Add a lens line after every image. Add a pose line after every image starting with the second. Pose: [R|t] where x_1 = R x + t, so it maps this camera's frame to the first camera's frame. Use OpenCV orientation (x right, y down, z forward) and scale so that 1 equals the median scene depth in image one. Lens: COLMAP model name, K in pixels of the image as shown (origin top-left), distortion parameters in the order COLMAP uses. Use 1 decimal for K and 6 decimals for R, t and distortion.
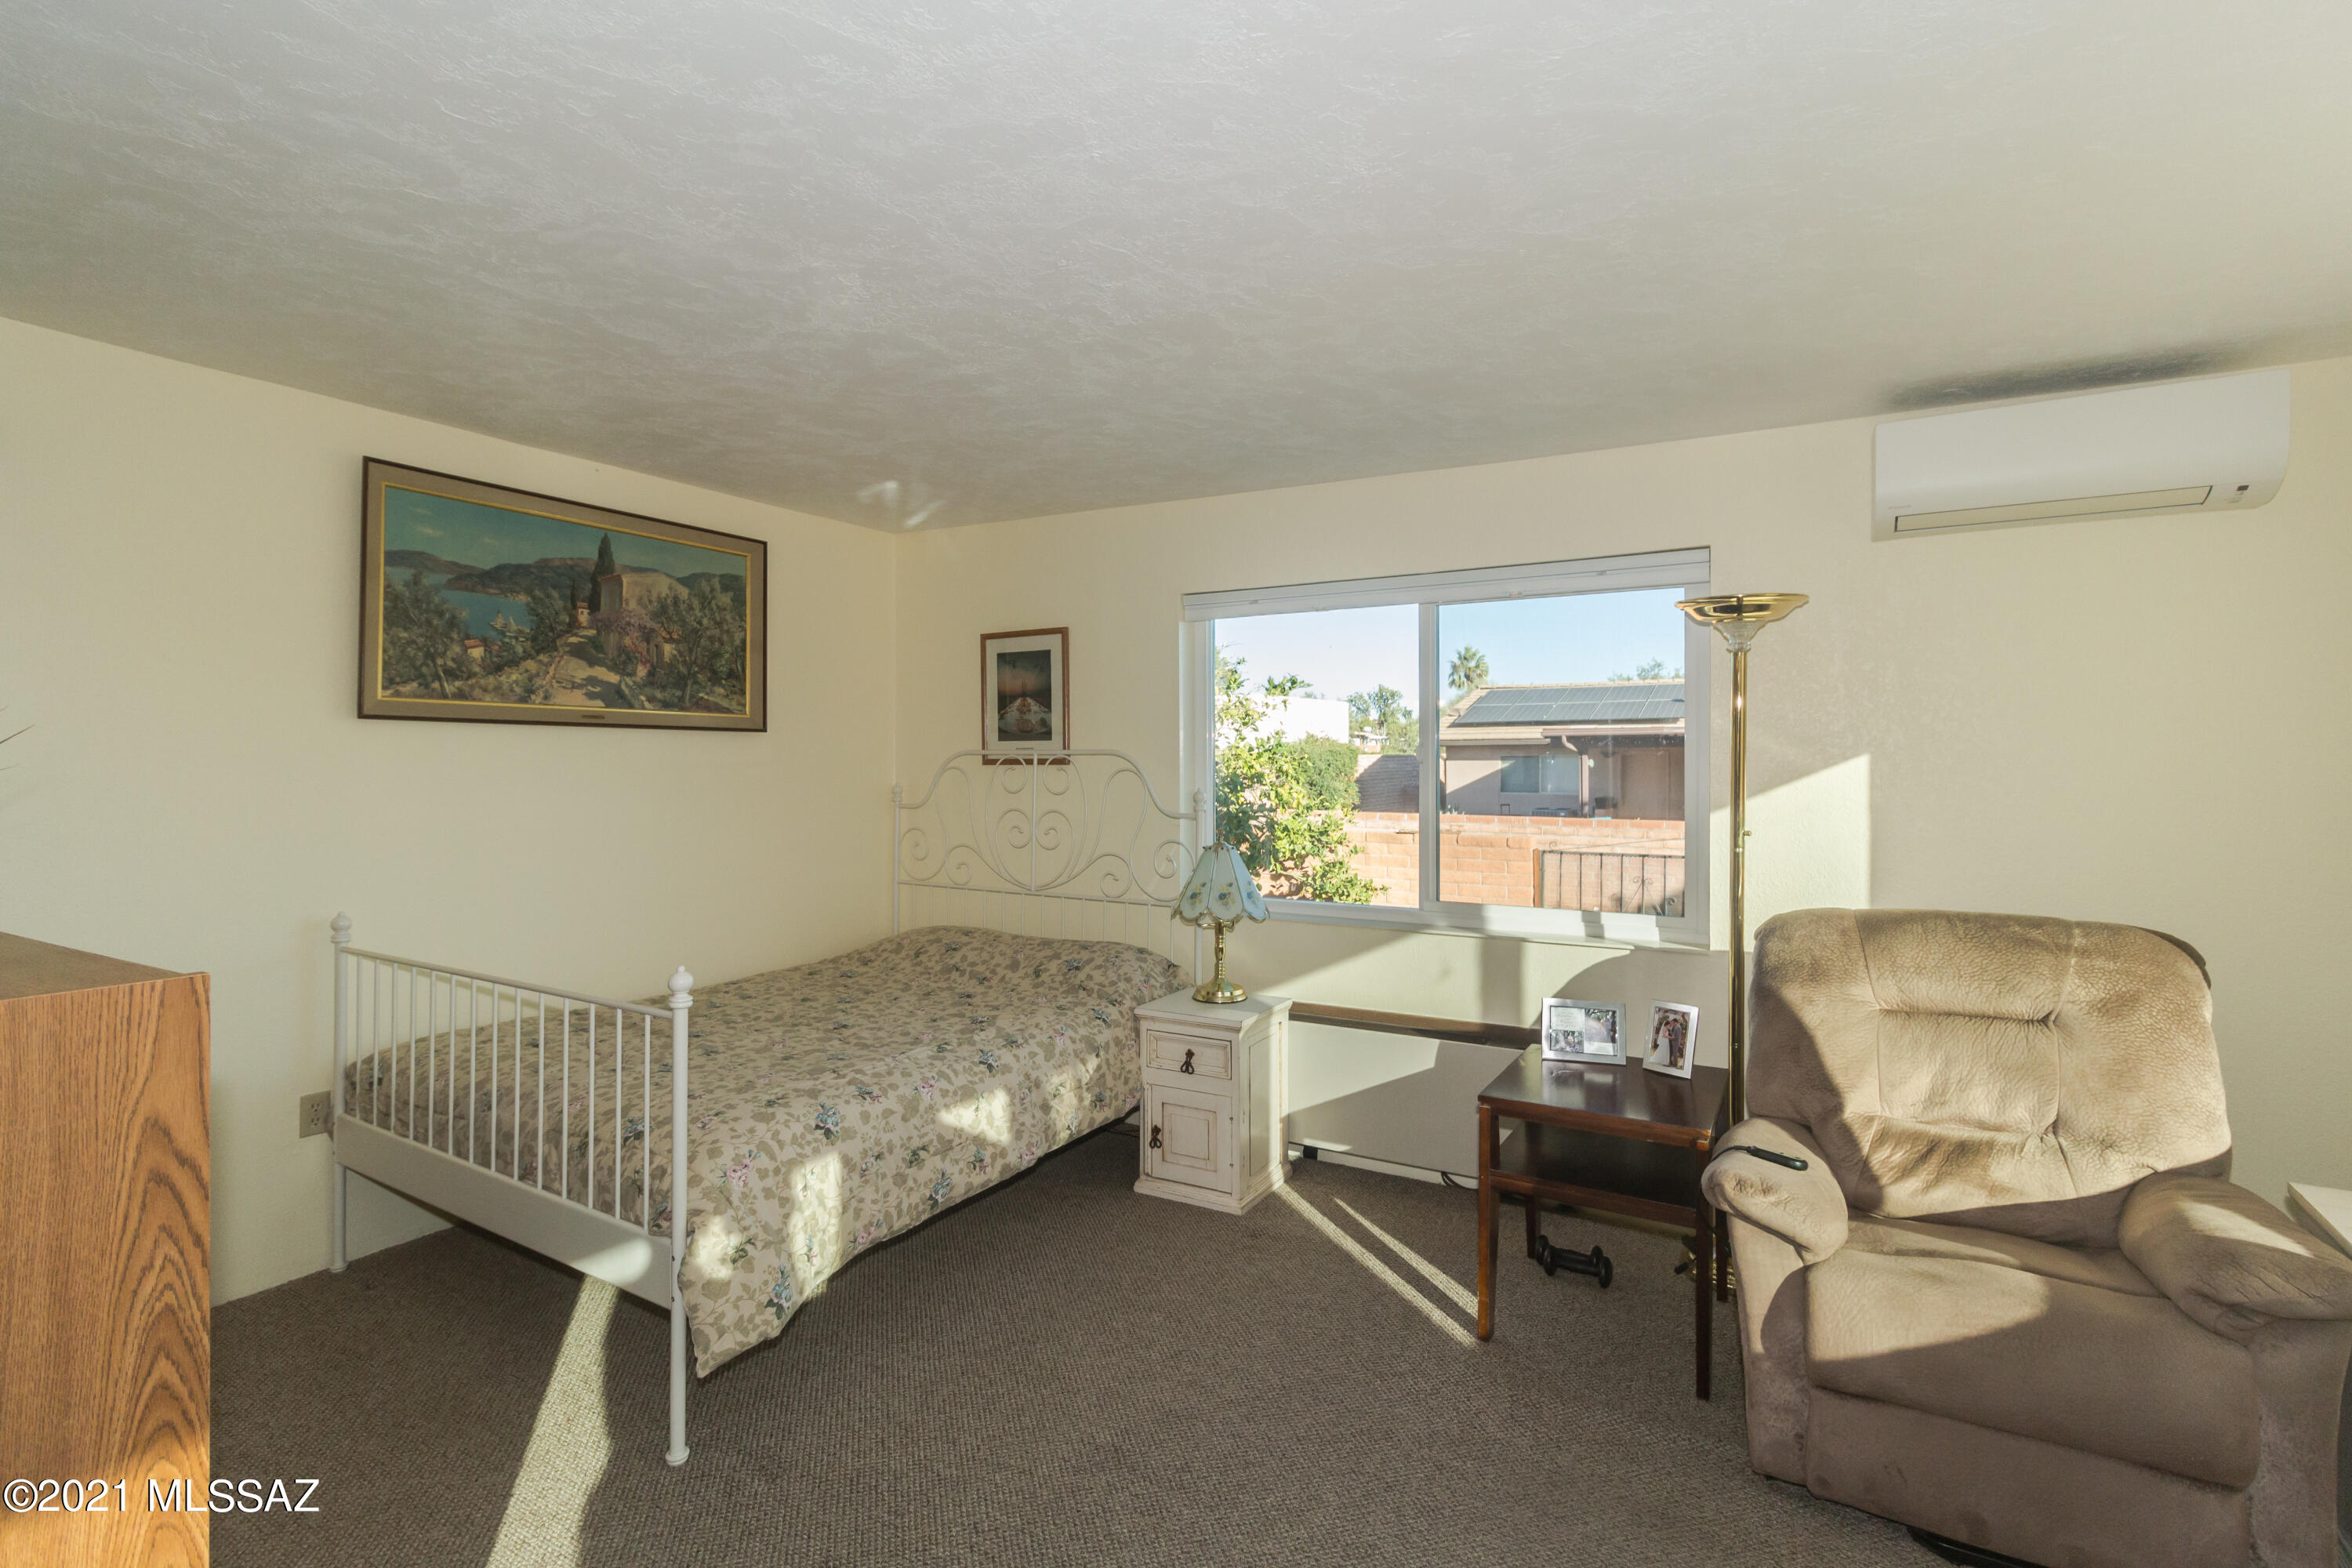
lens RADIAL K [[1094.8, 0, 1183.9], [0, 1094.8, 756.5], [0, 0, 1]] dist [0.007132, 0.000012]
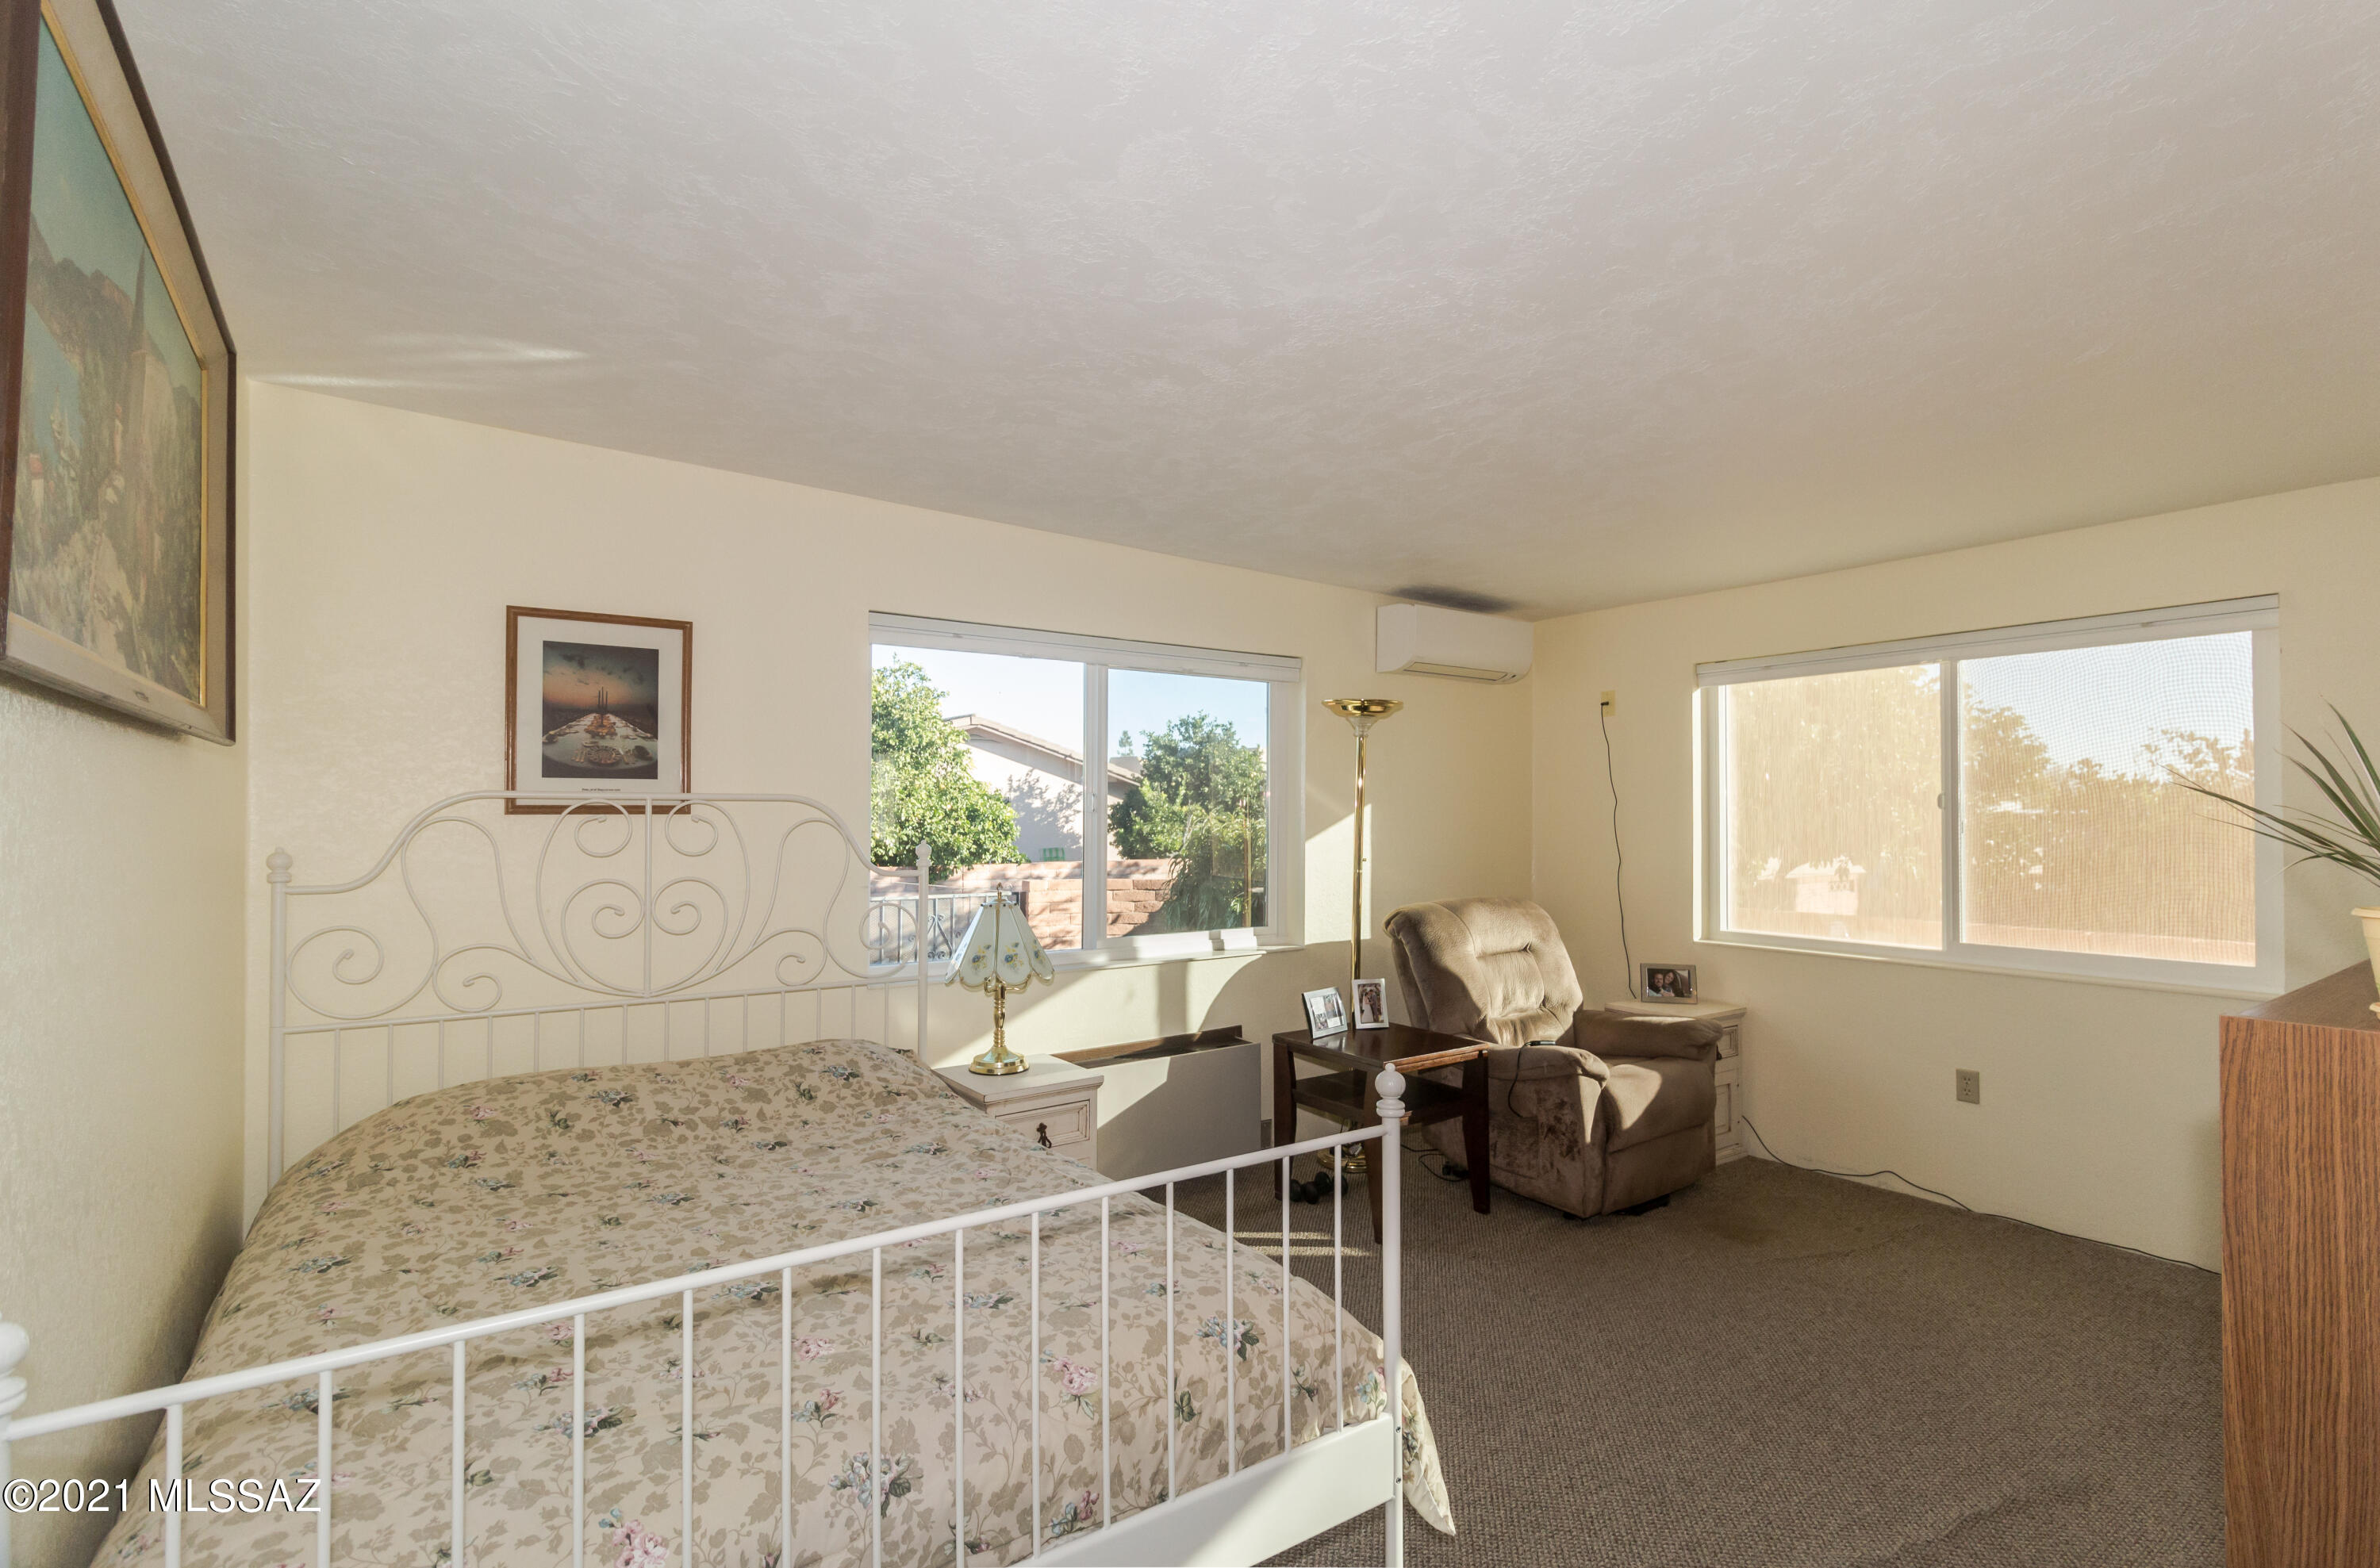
lens RADIAL K [[1112.1, 0, 1242.3], [0, 1112.1, 797.1], [0, 0, 1]] dist [-0.000961, -0.000061]
pose [[0.383735, 0.010518, 0.923384, -0.642858], [-0.010961, 0.999917, -0.006835, -0.002769], [-0.923378, -0.007498, 0.383818, 0.388125]]
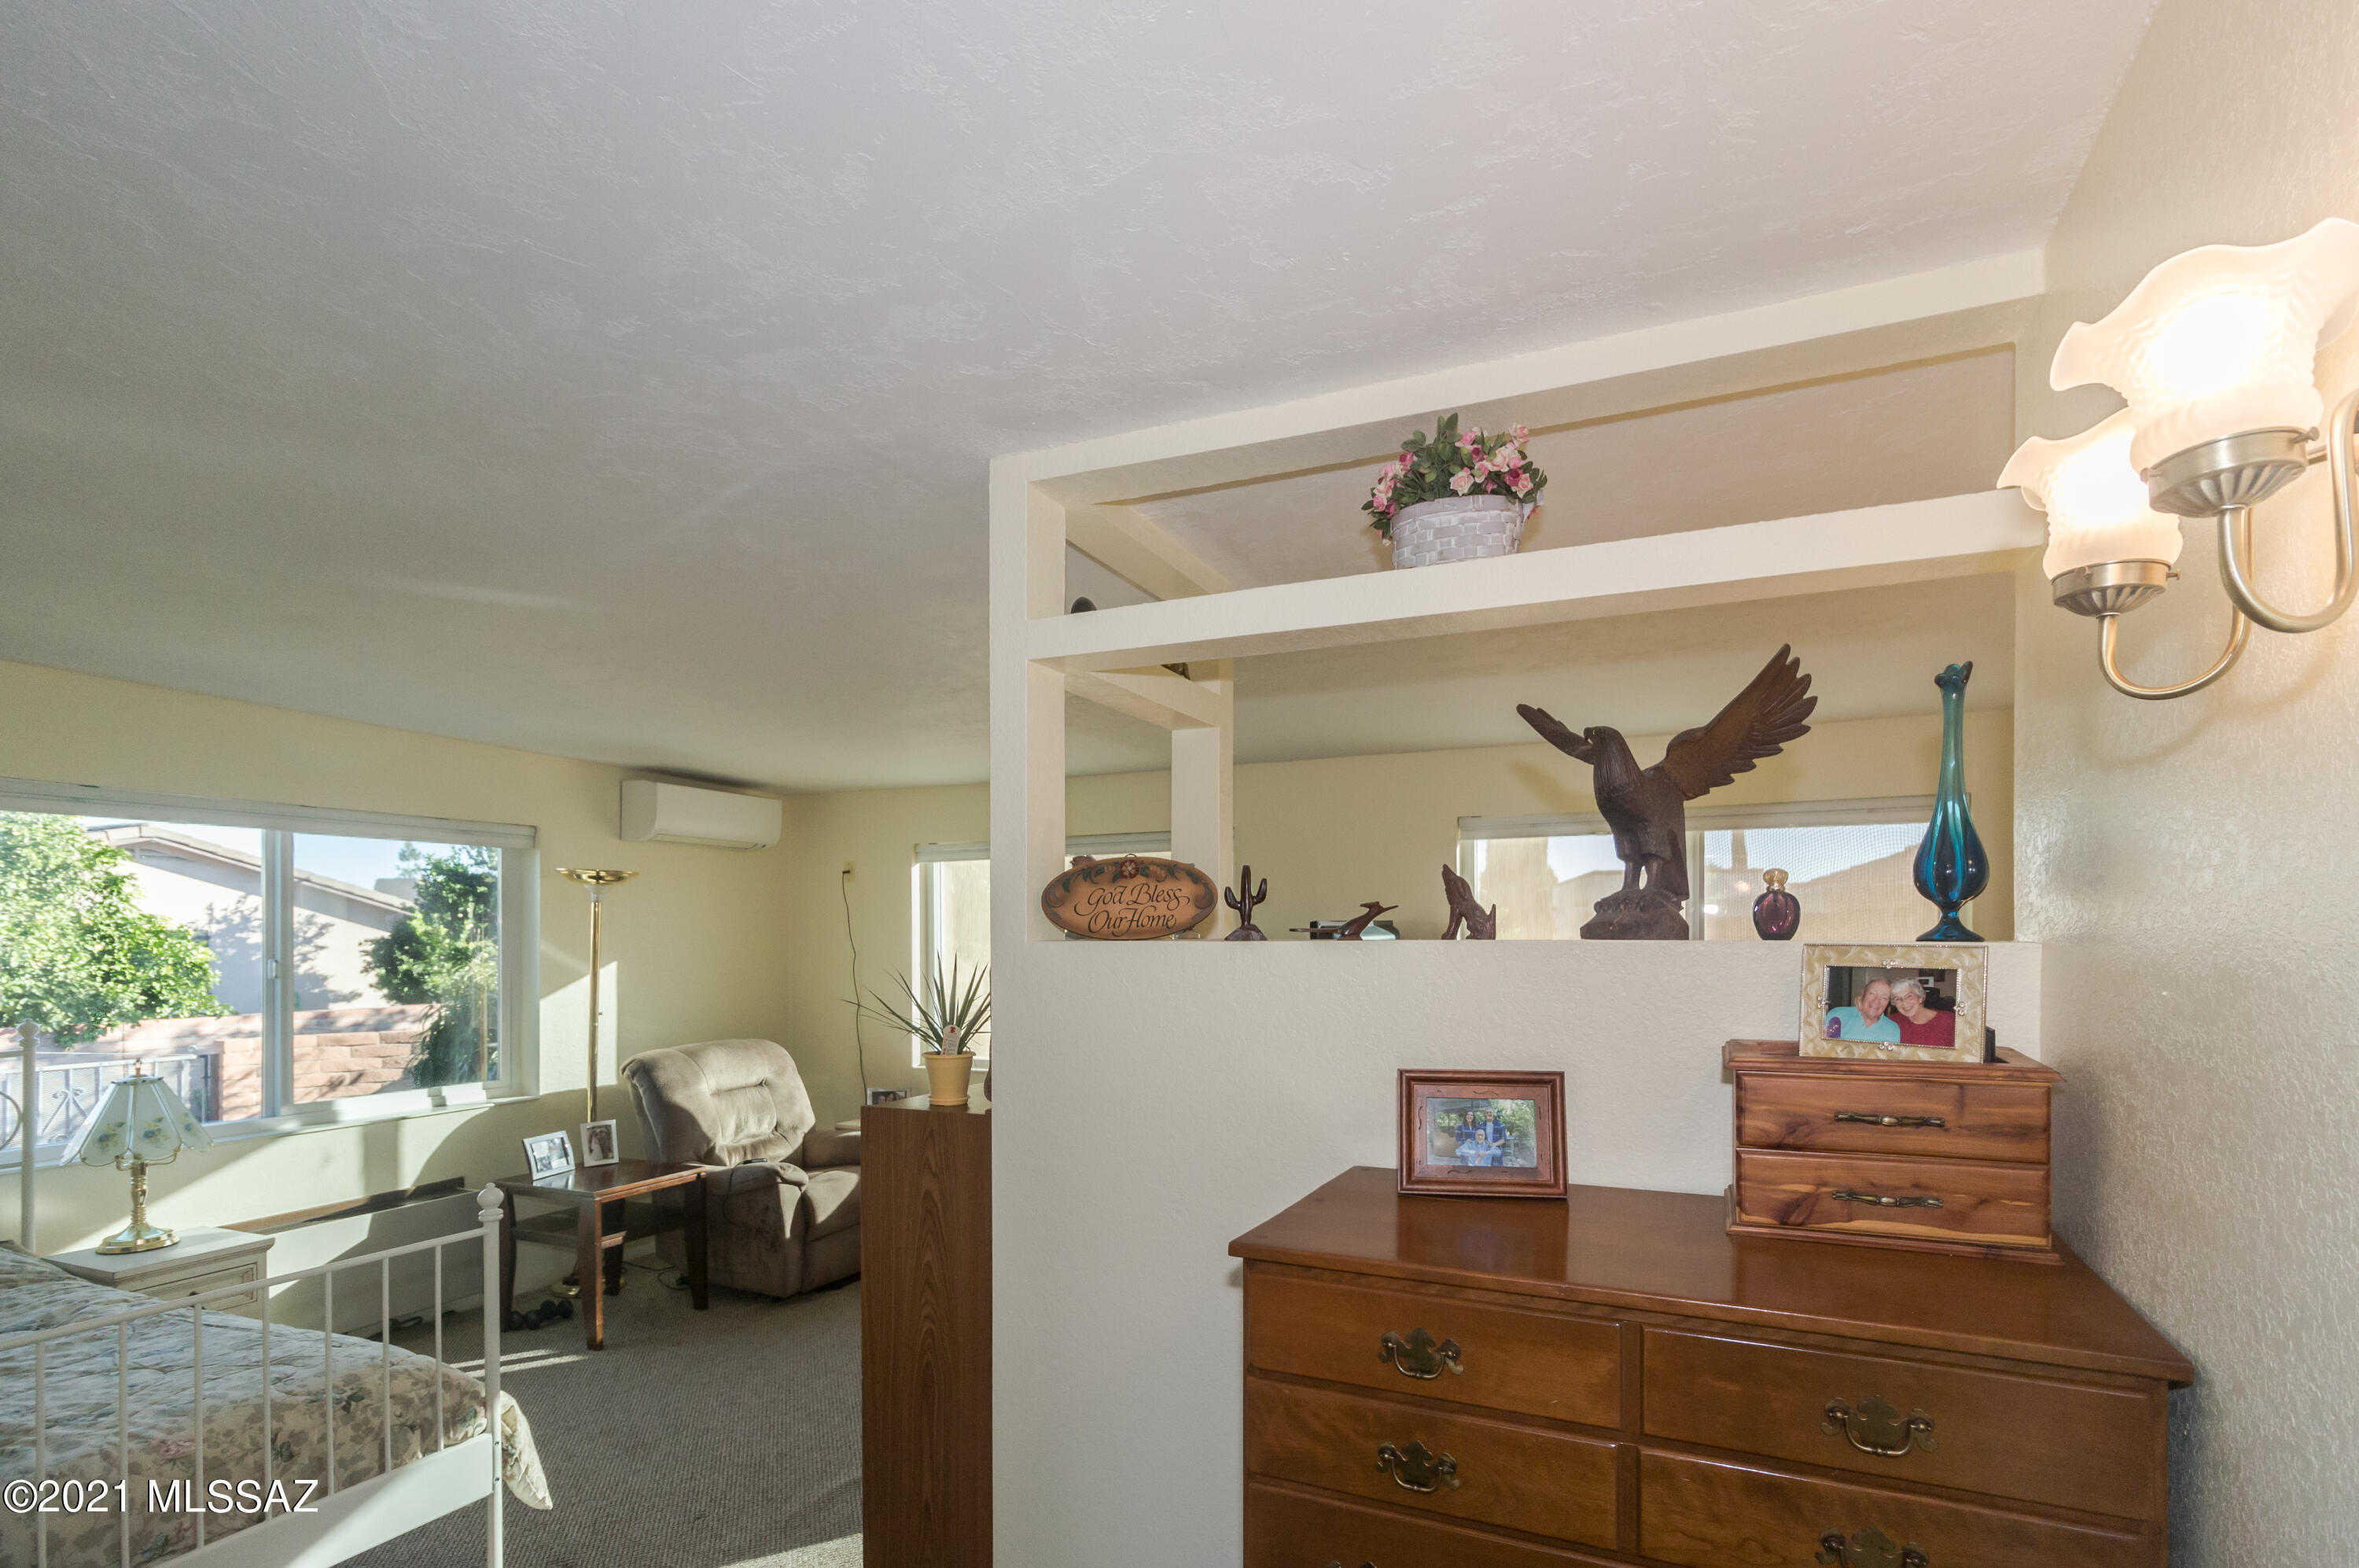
lens RADIAL K [[1113.3, 0, 1224.0], [0, 1113.3, 931.5], [0, 0, 1]] dist [0.011016, -0.000267]
pose [[-0.128108, 0.001701, 0.991759, -0.862277], [-0.007167, 0.999971, -0.002641, -0.038596], [-0.991734, -0.007447, -0.128092, 0.194521]]
